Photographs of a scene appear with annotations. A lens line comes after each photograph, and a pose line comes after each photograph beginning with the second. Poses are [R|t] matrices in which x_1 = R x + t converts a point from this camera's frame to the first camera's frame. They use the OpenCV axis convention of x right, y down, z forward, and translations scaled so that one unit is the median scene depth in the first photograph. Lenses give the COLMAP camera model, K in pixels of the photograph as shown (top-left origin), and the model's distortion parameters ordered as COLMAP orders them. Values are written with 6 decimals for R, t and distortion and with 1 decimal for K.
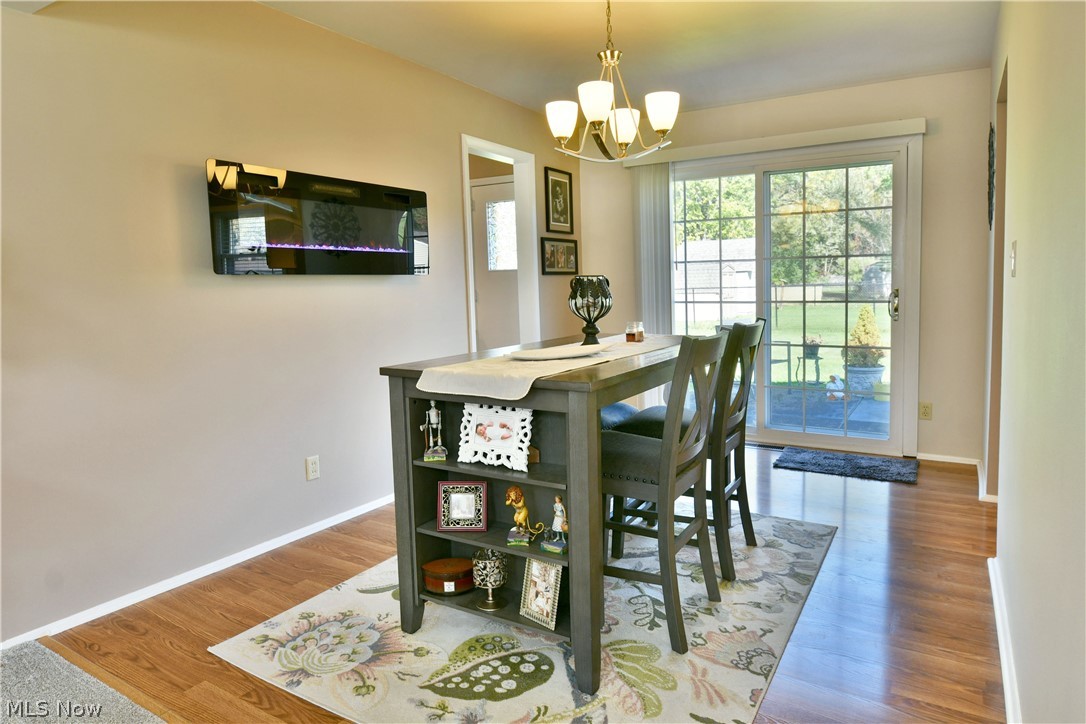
lens RADIAL K [[663.2, 0, 542.8], [0, 663.2, 353.6], [0, 0, 1]] dist [-0.018749, -0.005878]
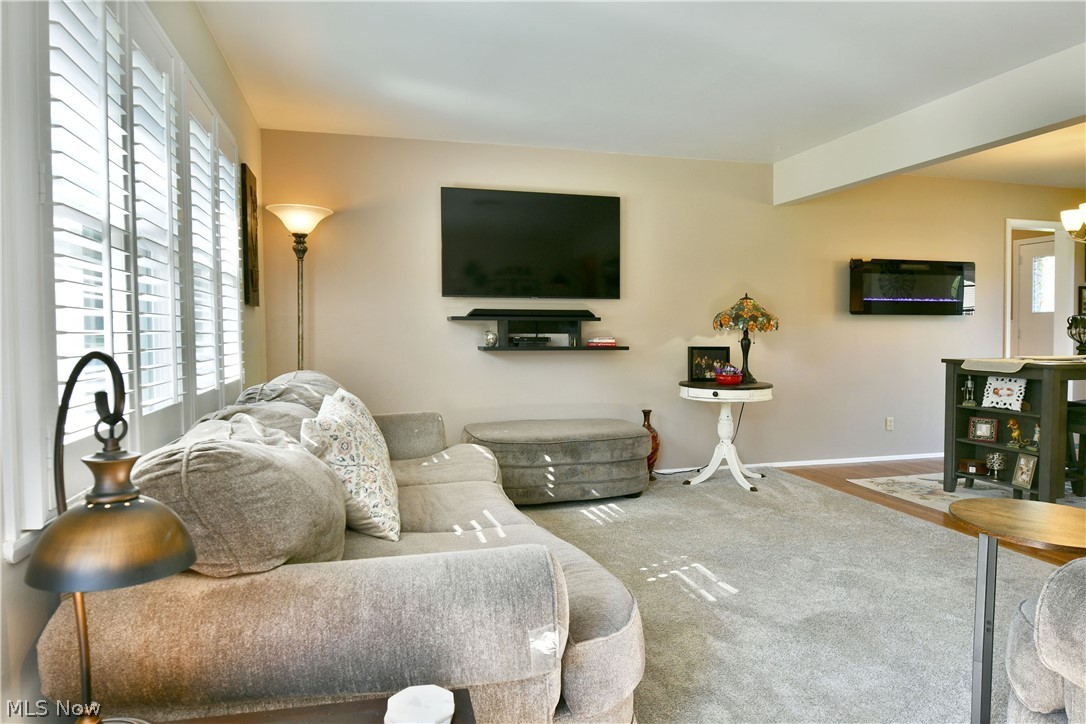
lens RADIAL K [[663.2, 0, 546.5], [0, 663.2, 356.3], [0, 0, 1]] dist [-0.018749, -0.005878]
pose [[0.730569, 0.043128, -0.681475, 0.263284], [-0.083174, 0.996193, -0.026121, 0.175303], [0.677754, 0.075764, 0.731375, -1.390324]]
